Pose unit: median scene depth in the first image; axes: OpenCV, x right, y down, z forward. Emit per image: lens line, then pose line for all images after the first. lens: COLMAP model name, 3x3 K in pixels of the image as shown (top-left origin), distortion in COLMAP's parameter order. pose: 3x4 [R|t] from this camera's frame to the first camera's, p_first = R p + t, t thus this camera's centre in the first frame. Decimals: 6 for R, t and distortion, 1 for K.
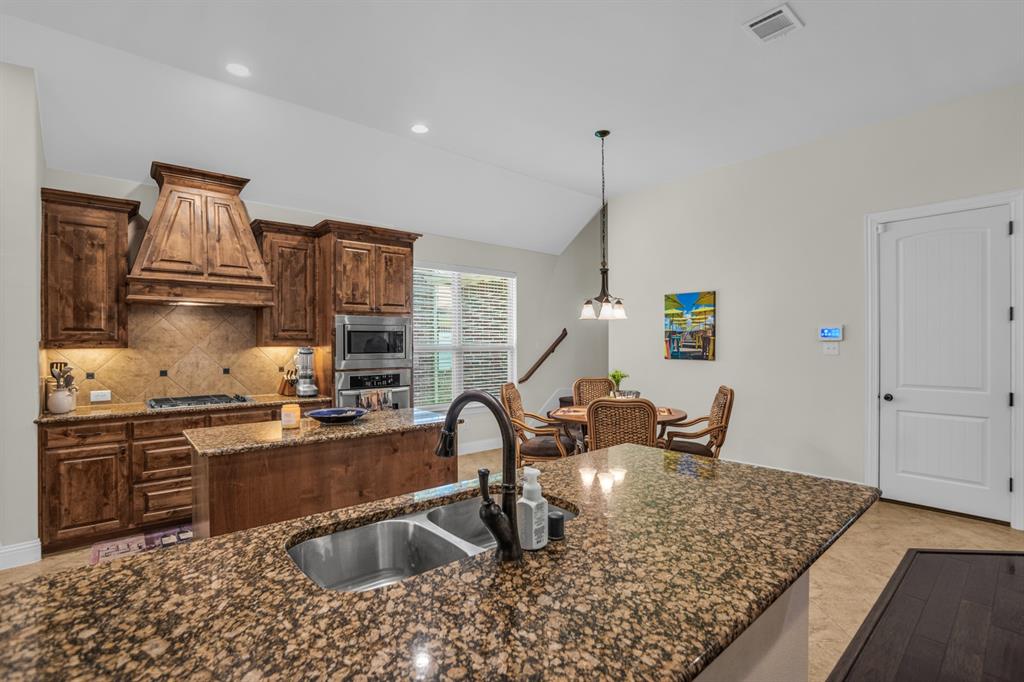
lens RADIAL K [[470.9, 0, 519.9], [0, 470.9, 344.2], [0, 0, 1]] dist [-0.044706, 0.002630]
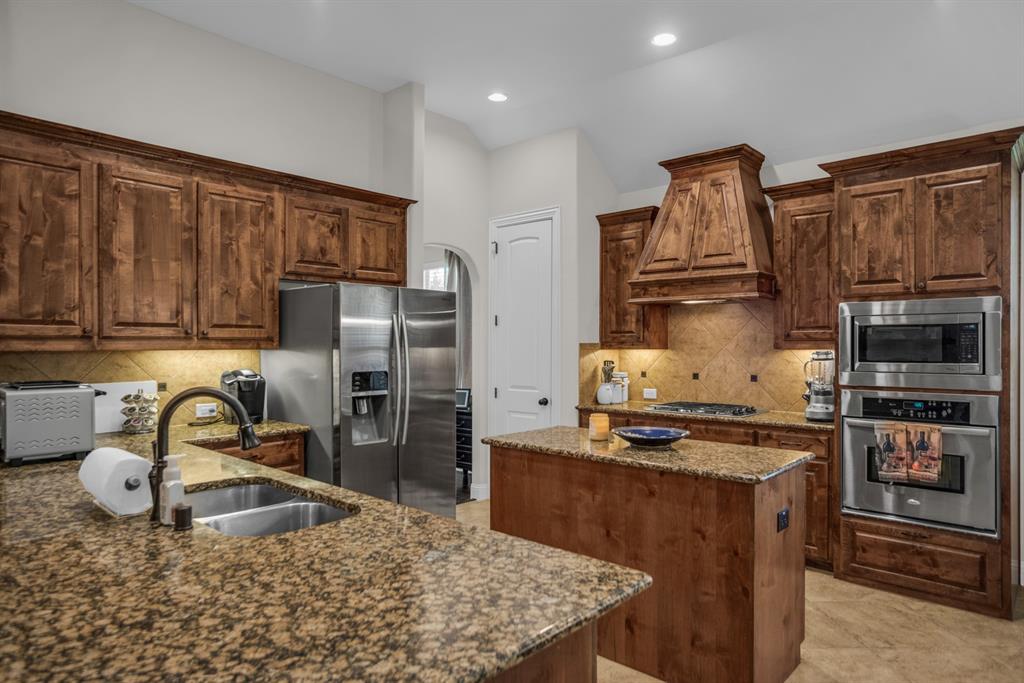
lens RADIAL K [[623.2, 0, 511.6], [0, 623.2, 343.5], [0, 0, 1]] dist [-0.019040, 0.016400]
pose [[0.107006, 0.000883, -0.994258, 0.432666], [-0.004463, 0.999990, 0.000407, -0.002933], [0.994248, 0.004394, 0.107009, 0.441836]]
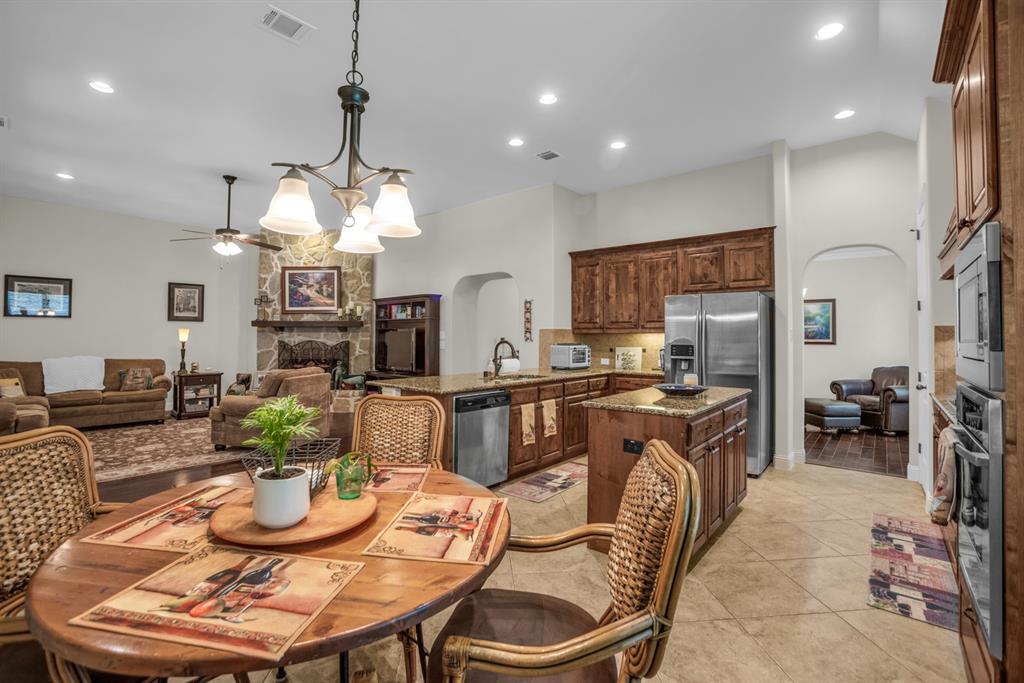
lens RADIAL K [[459.2, 0, 508.6], [0, 459.2, 325.5], [0, 0, 1]] dist [-0.048444, 0.013925]
pose [[-0.990631, -0.007399, -0.136367, 0.115855], [-0.004832, 0.999805, -0.019147, 0.012790], [0.136482, -0.018308, -0.990473, 1.382015]]
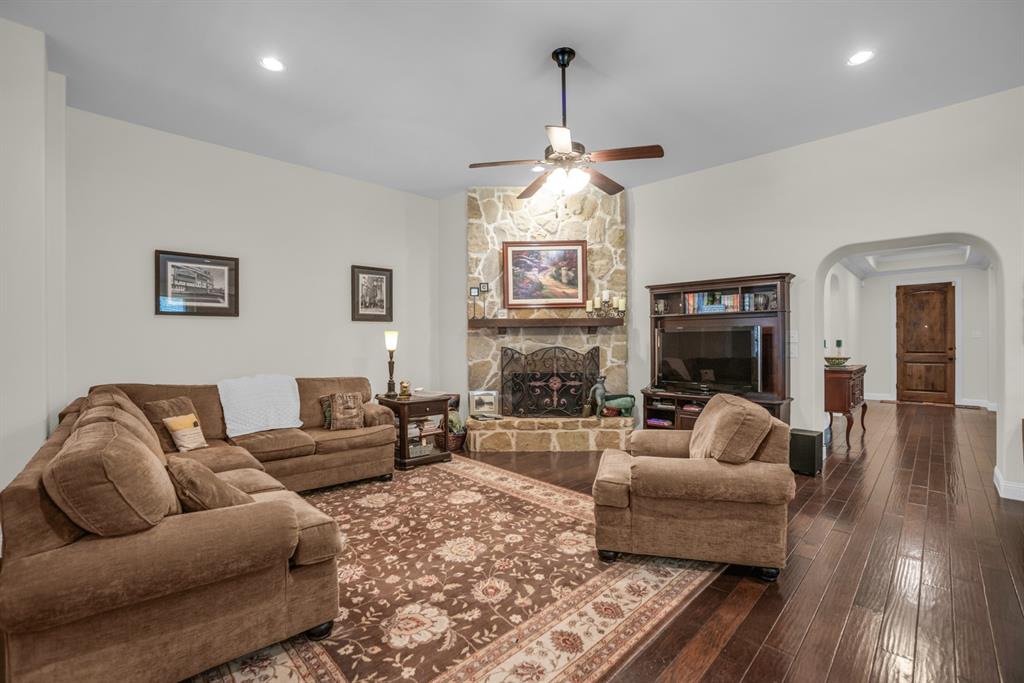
lens RADIAL K [[459.2, 0, 513.5], [0, 459.2, 344.3], [0, 0, 1]] dist [-0.048444, 0.013925]
pose [[-0.996506, 0.006324, -0.083283, 0.913880], [0.005368, 0.999917, 0.011698, 0.019995], [0.083350, 0.011210, -0.996457, 0.691514]]
